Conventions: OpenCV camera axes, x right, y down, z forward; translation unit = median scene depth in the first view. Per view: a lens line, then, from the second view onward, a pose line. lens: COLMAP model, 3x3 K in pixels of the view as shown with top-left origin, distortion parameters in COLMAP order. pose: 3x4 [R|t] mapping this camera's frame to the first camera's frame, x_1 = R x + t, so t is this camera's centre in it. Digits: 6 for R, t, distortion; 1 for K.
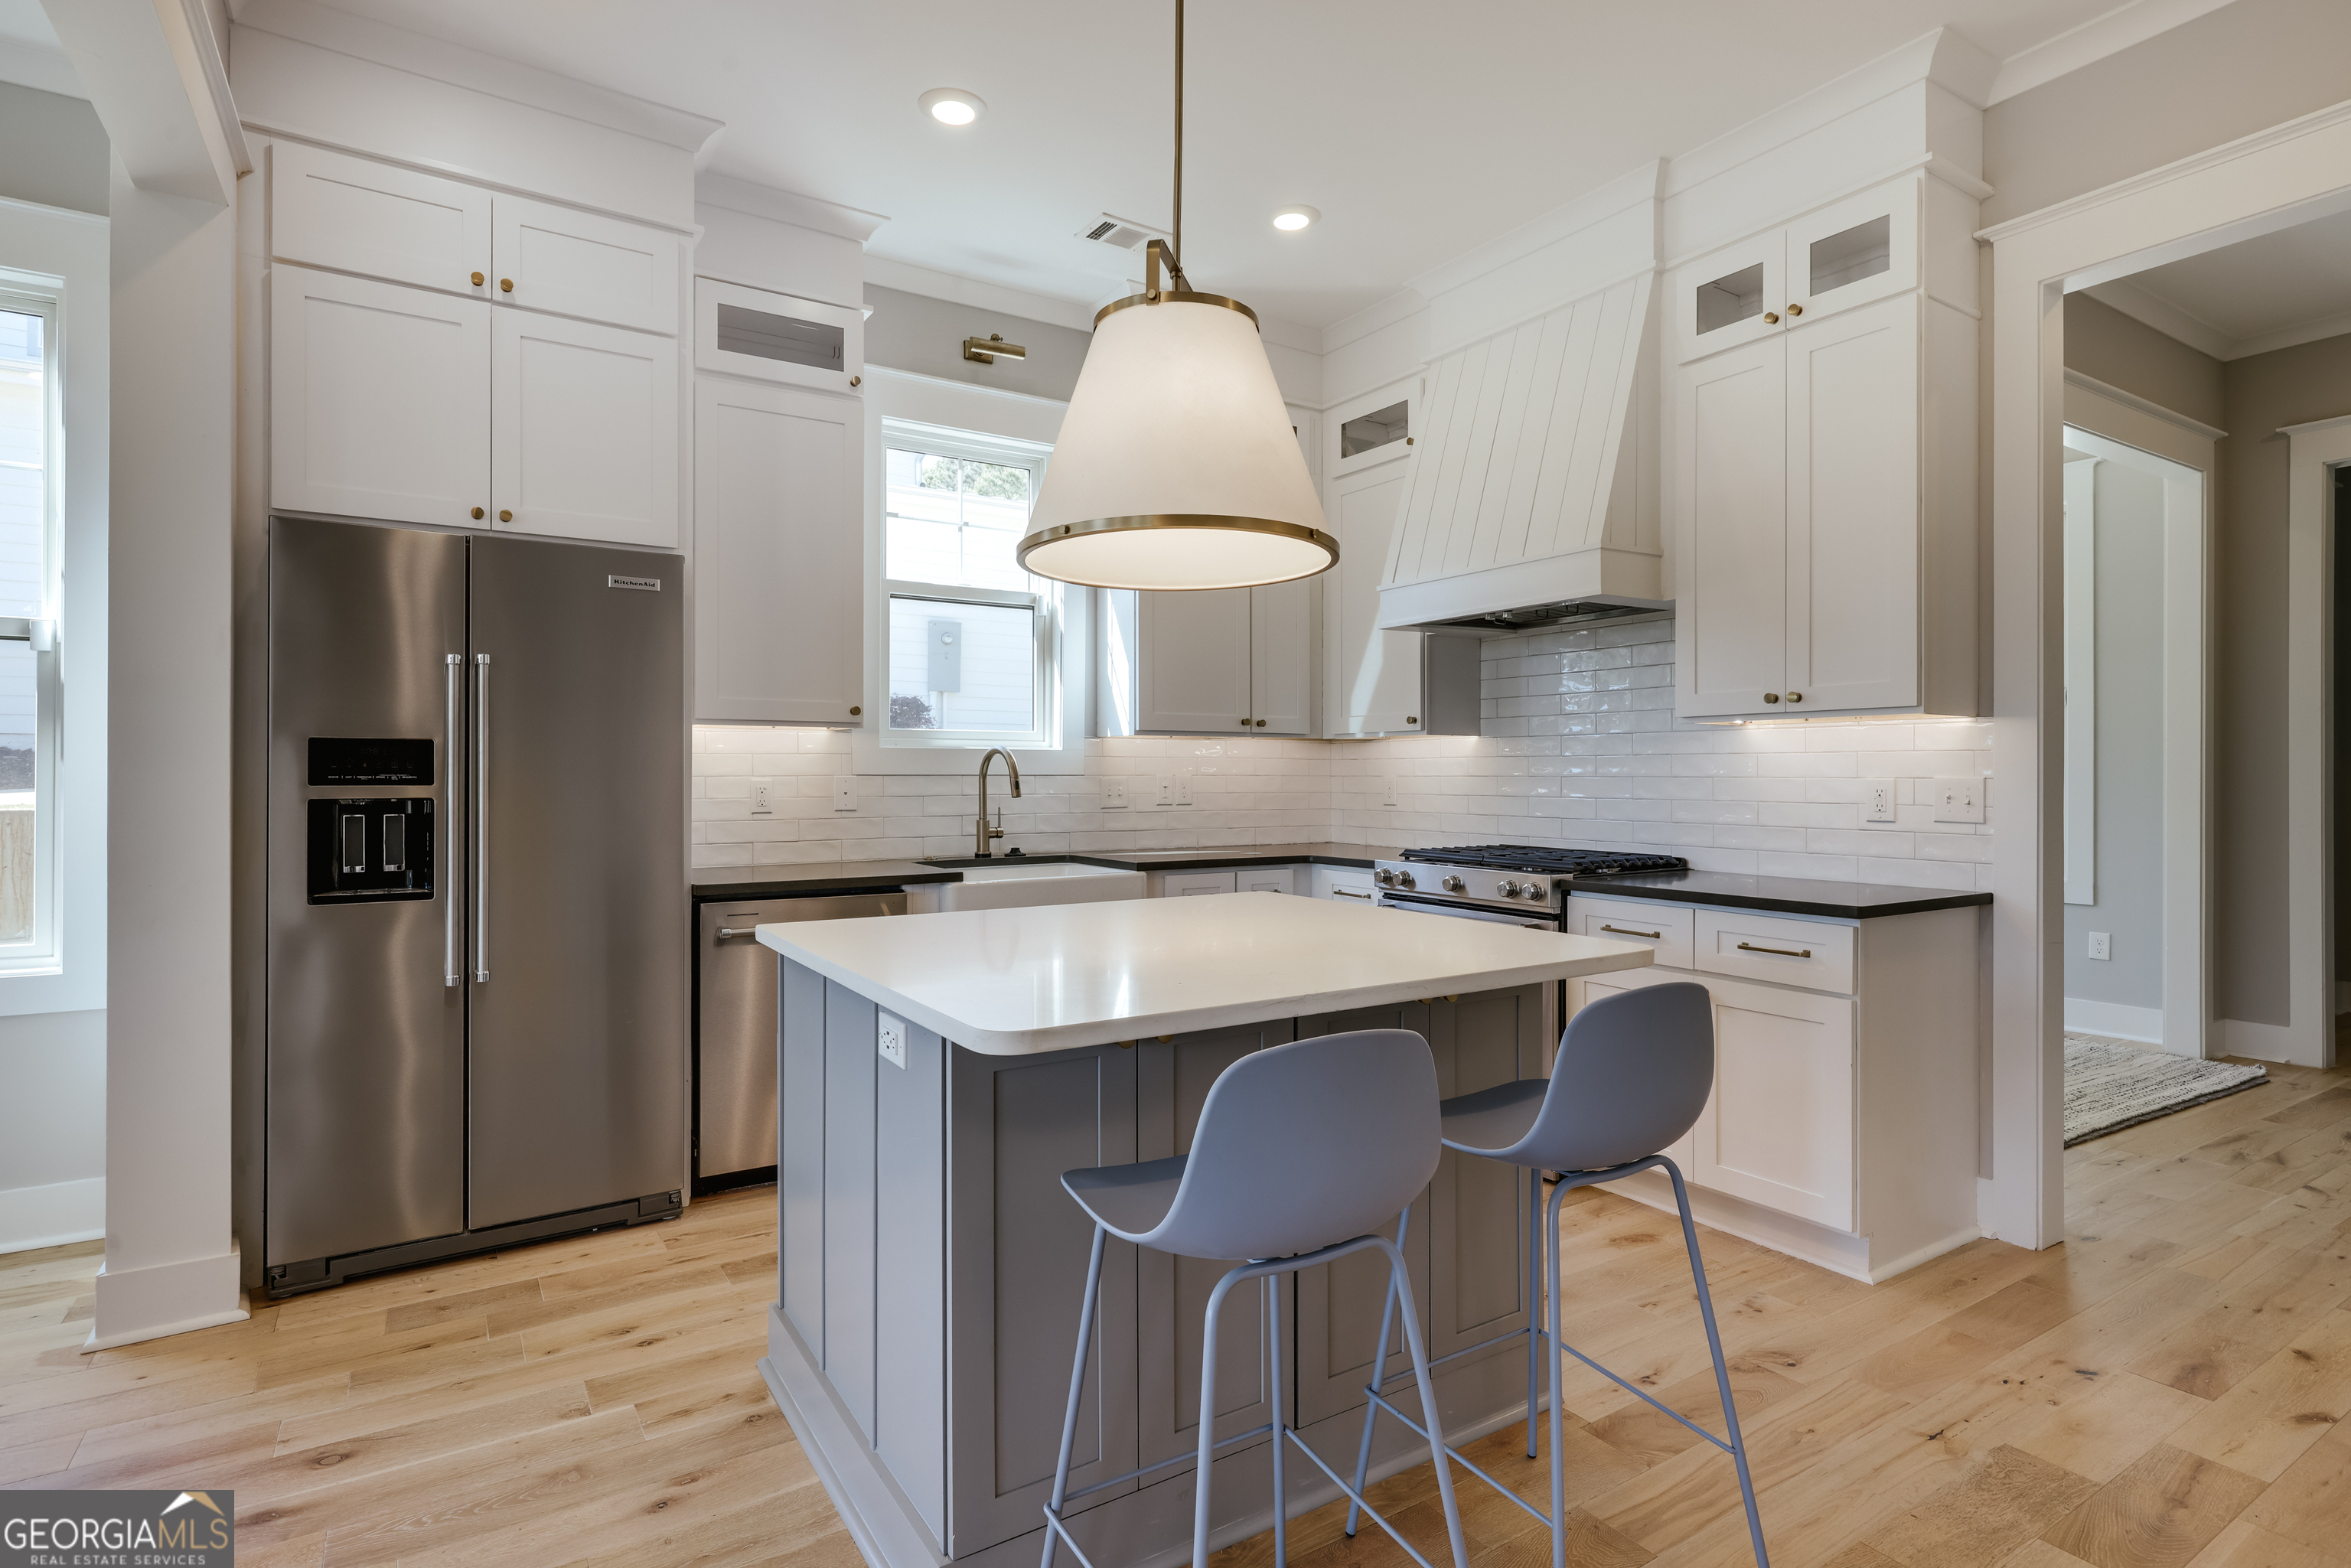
lens RADIAL K [[1123.9, 0, 1154.3], [0, 1123.9, 776.6], [0, 0, 1]] dist [-0.001366, 0.000619]
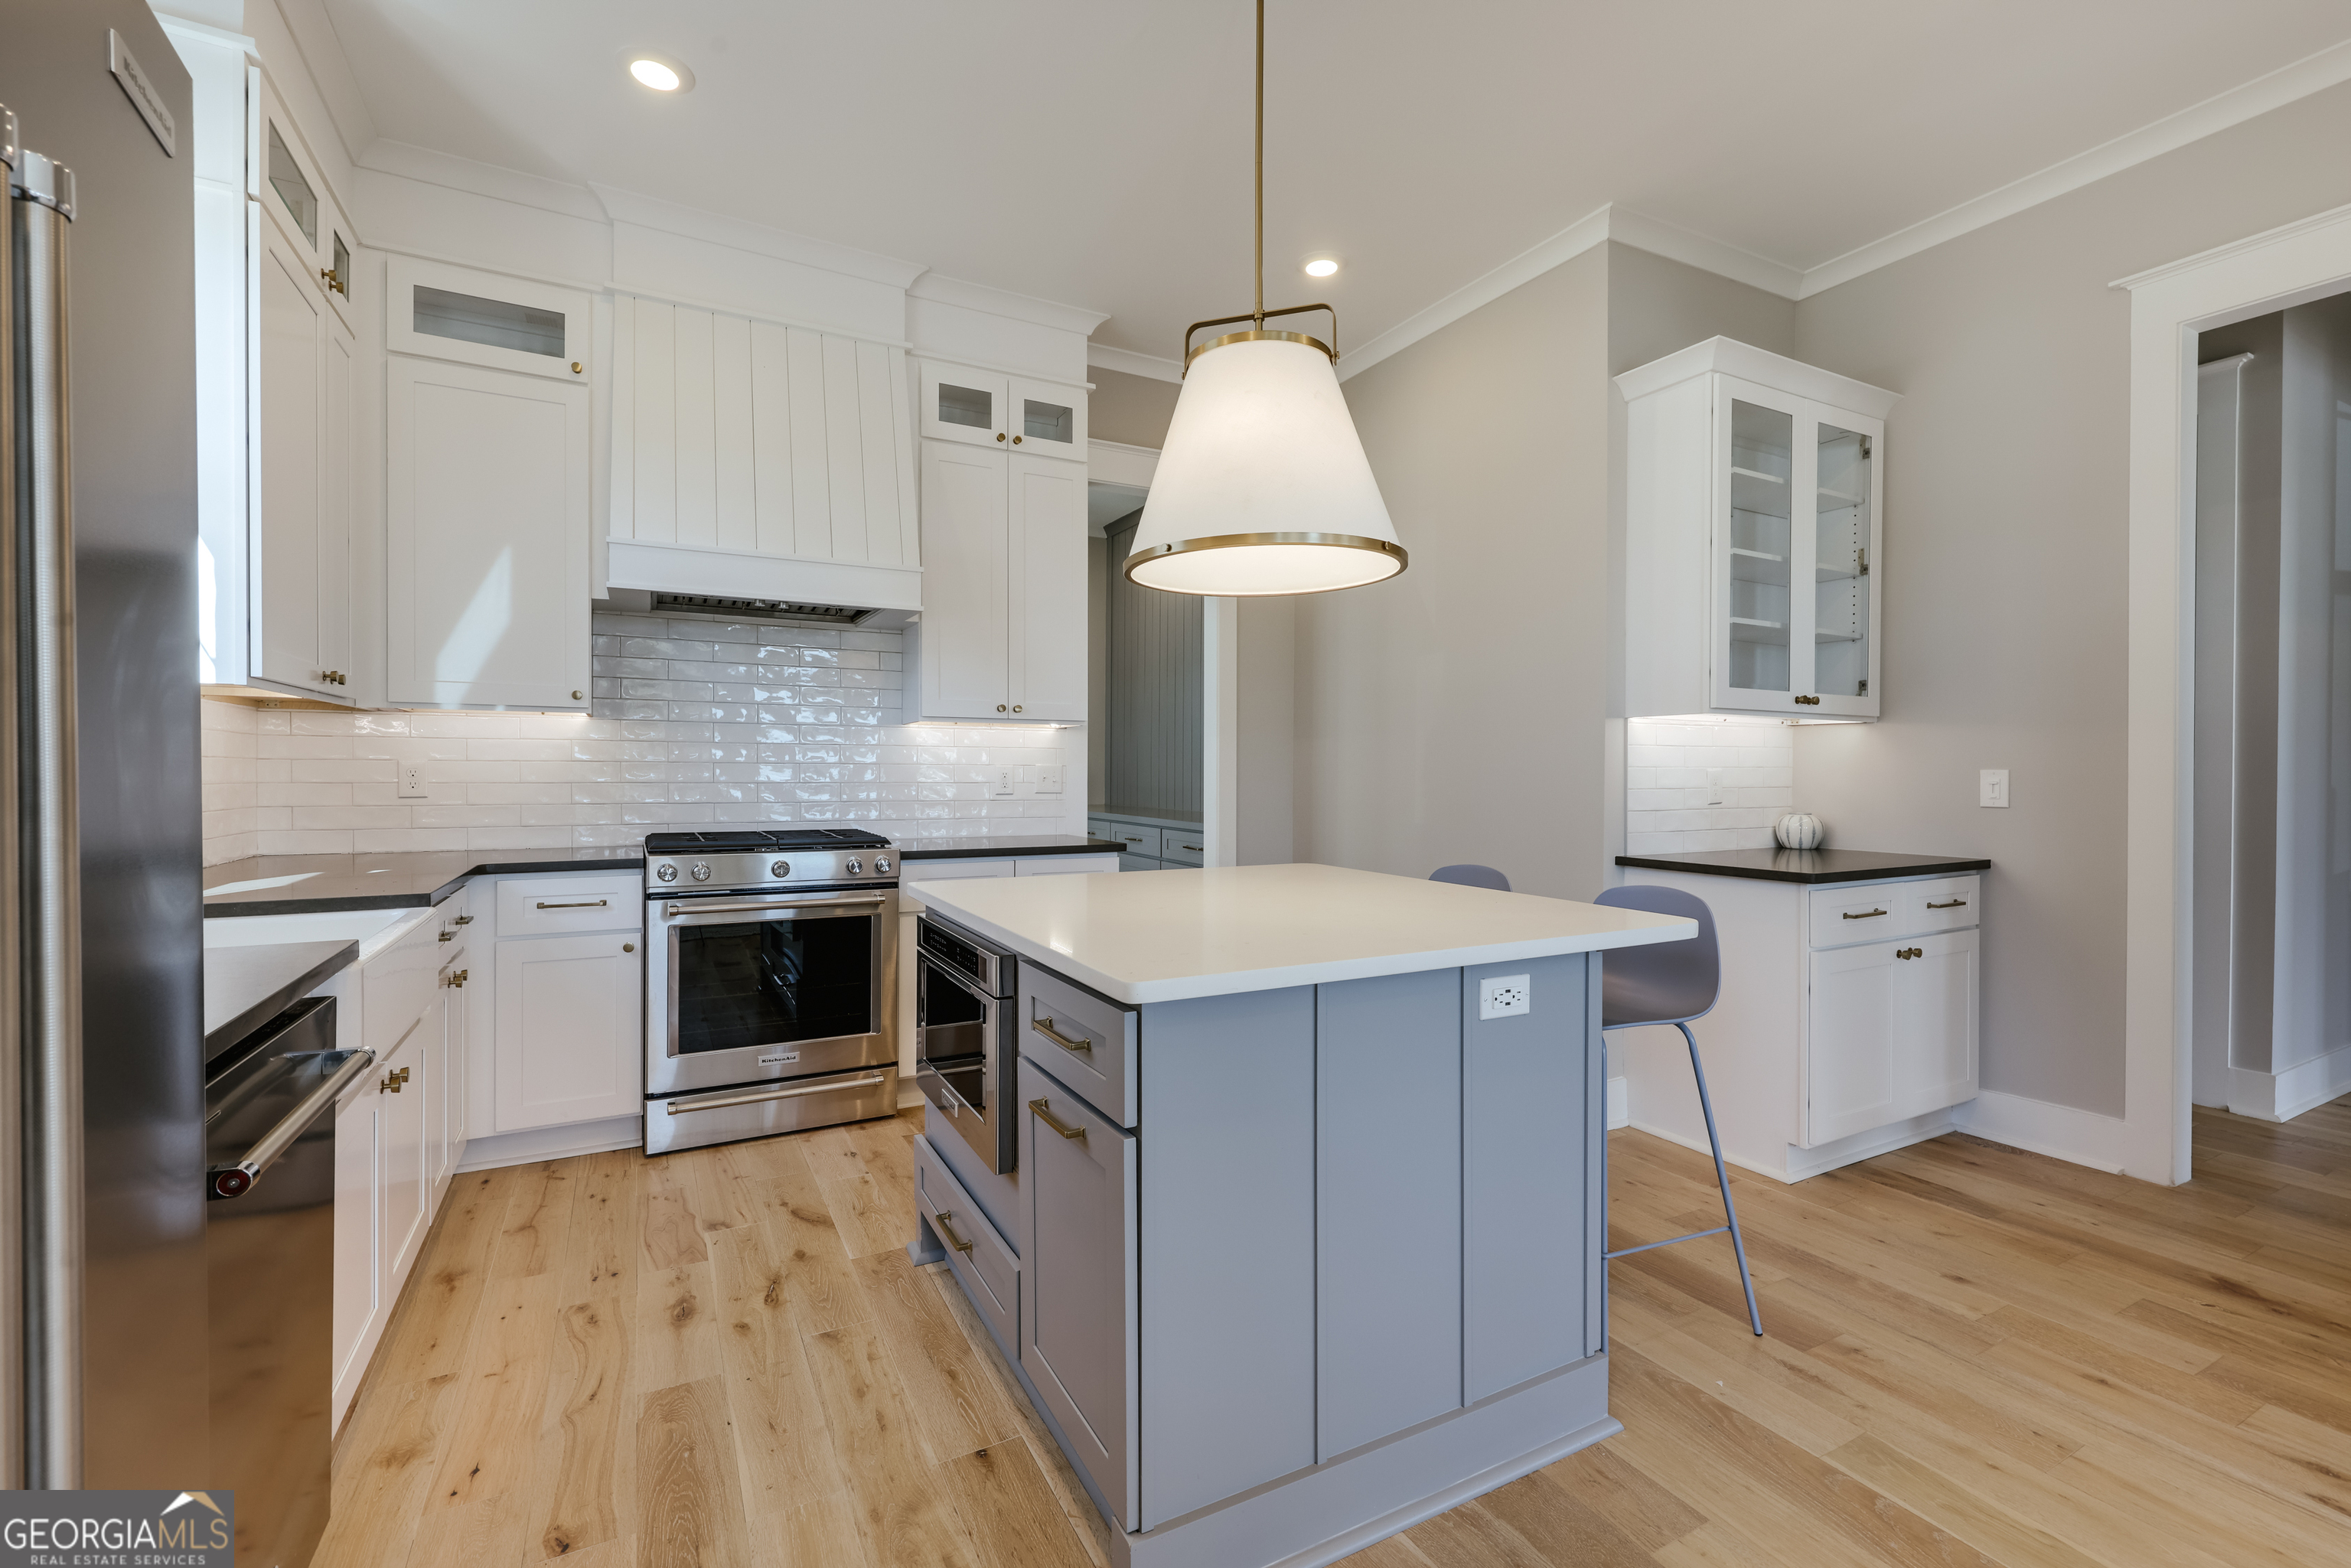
lens RADIAL K [[1032.3, 0, 1120.3], [0, 1032.3, 779.0], [0, 0, 1]] dist [0.001040, -0.000113]
pose [[0.092721, -0.007742, 0.995662, -0.699811], [-0.005110, 0.999953, 0.008251, 0.007266], [-0.995679, -0.005852, 0.092678, 0.704418]]
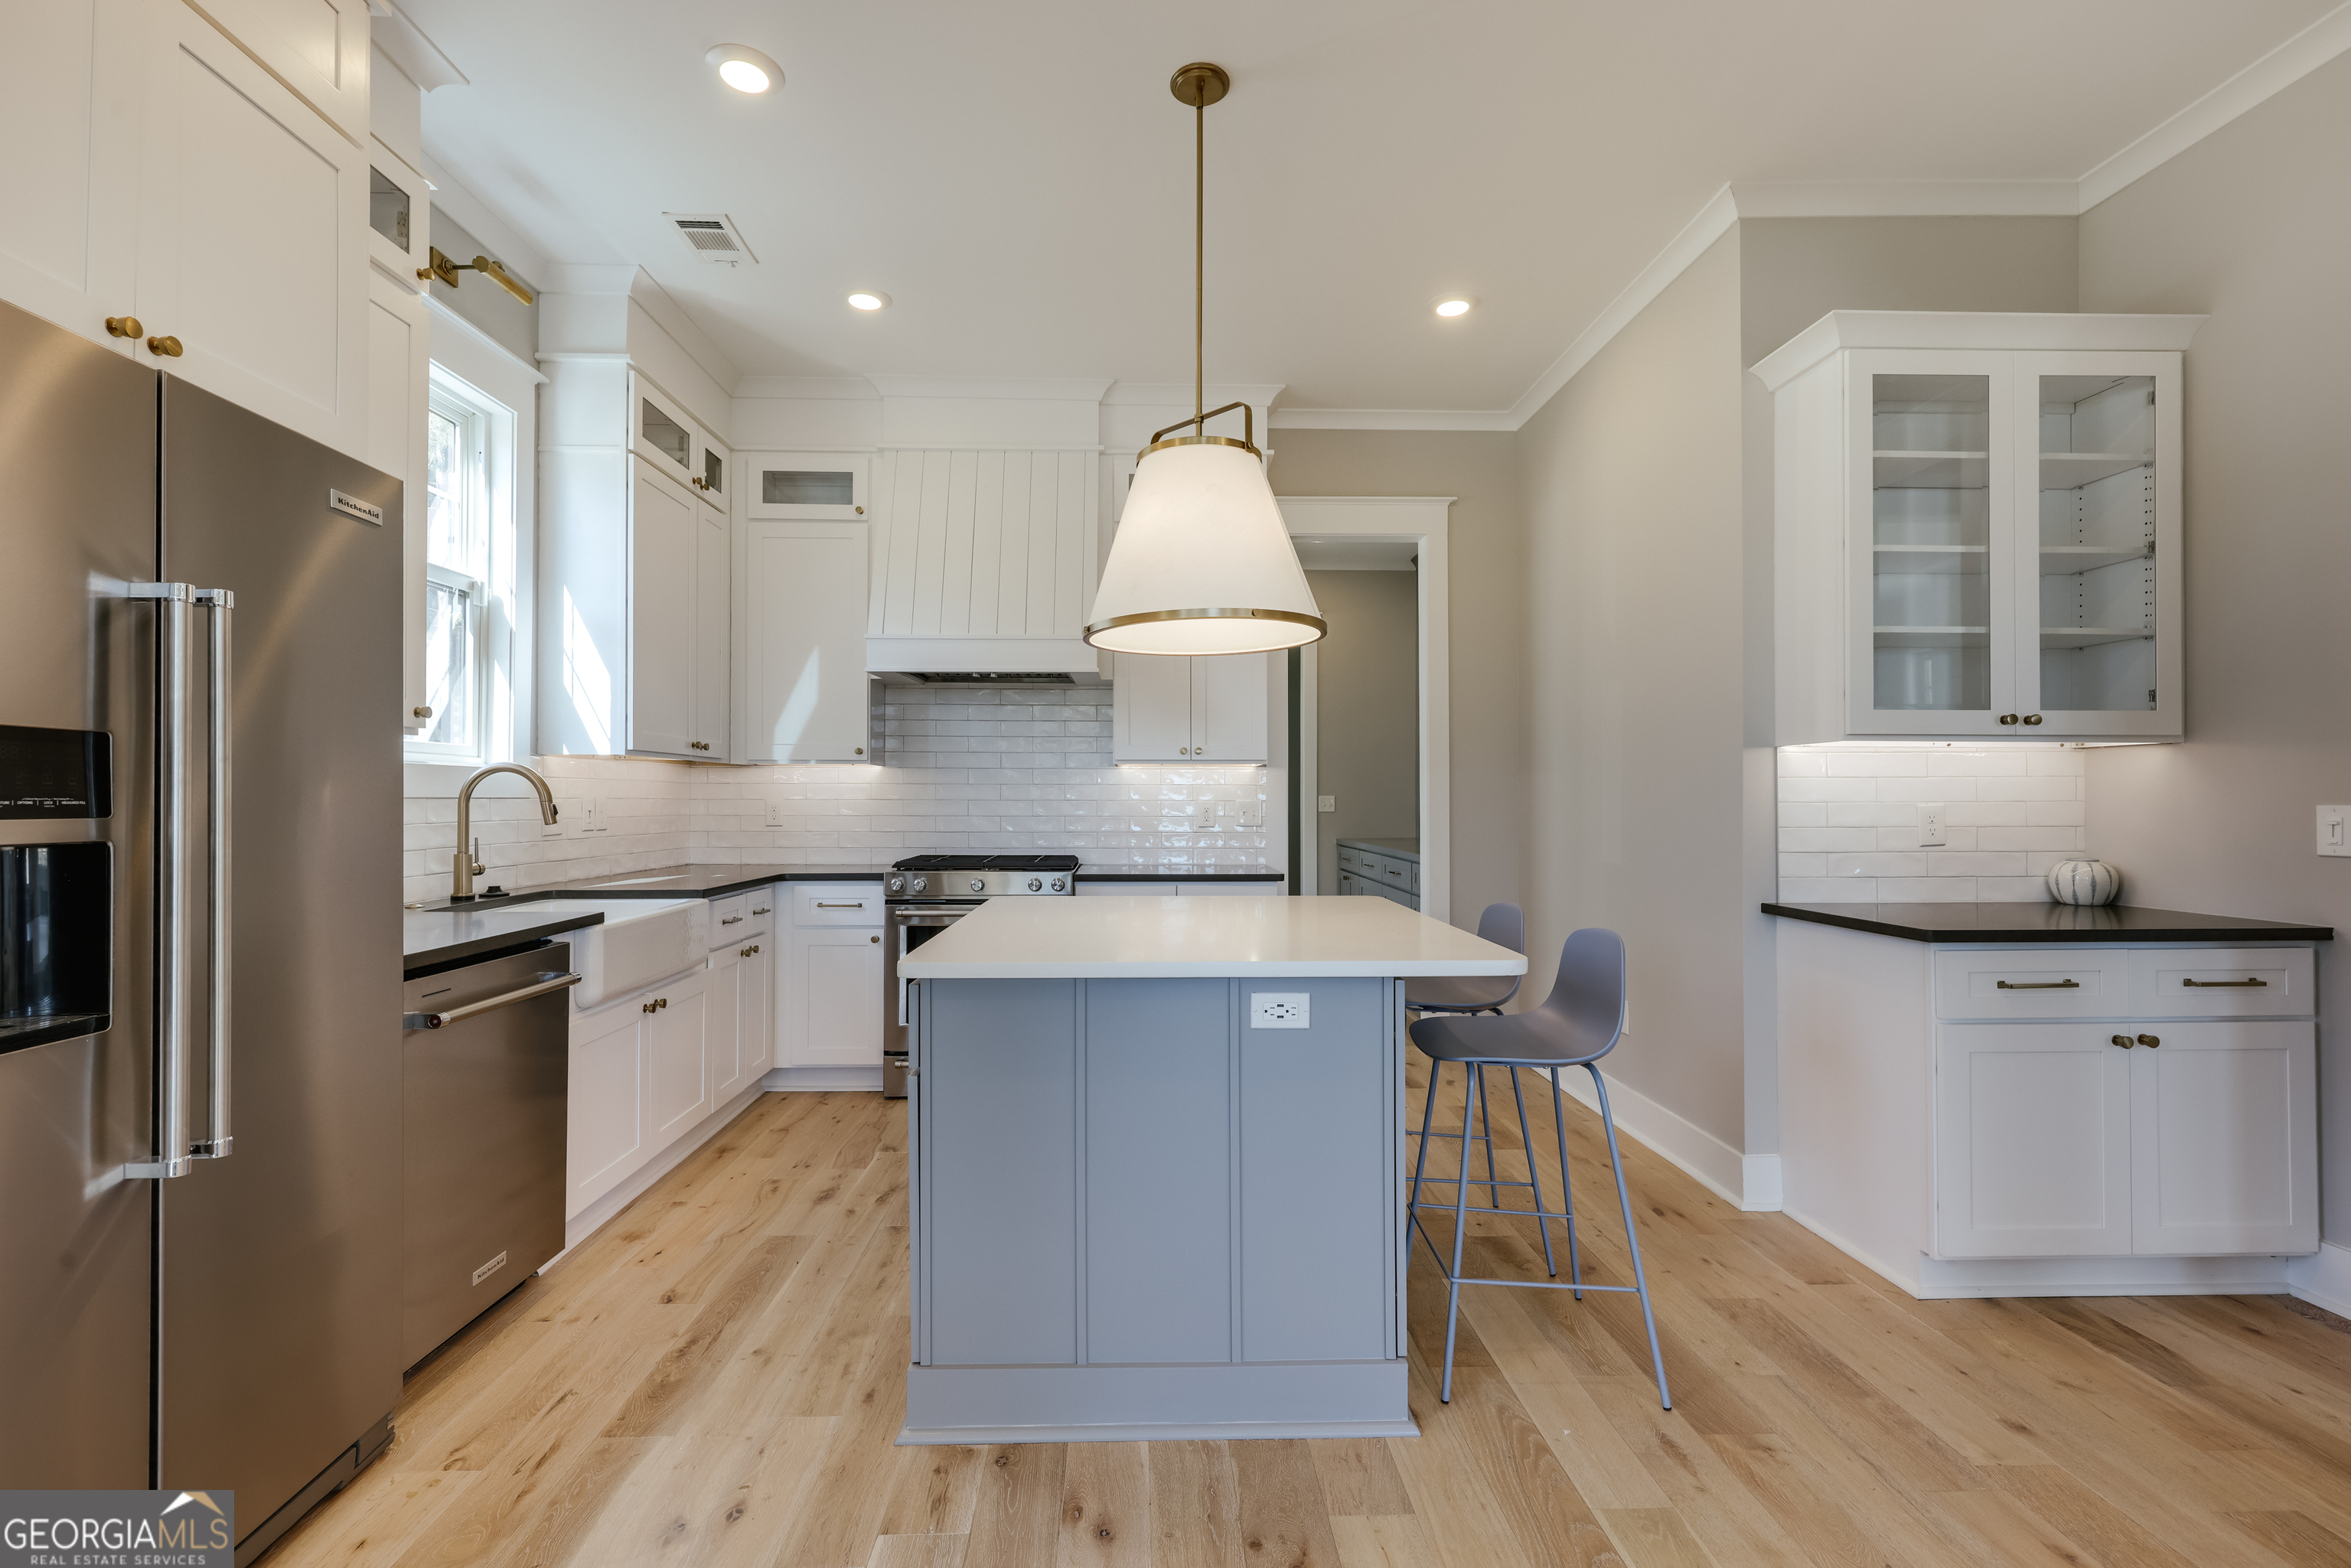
lens RADIAL K [[1032.3, 0, 1092.4], [0, 1032.3, 791.8], [0, 0, 1]] dist [0.001040, -0.000113]
pose [[0.545082, 0.006307, 0.838359, -0.720296], [-0.000820, 0.999975, -0.006989, -0.001309], [-0.838383, 0.003122, 0.545073, 0.300540]]
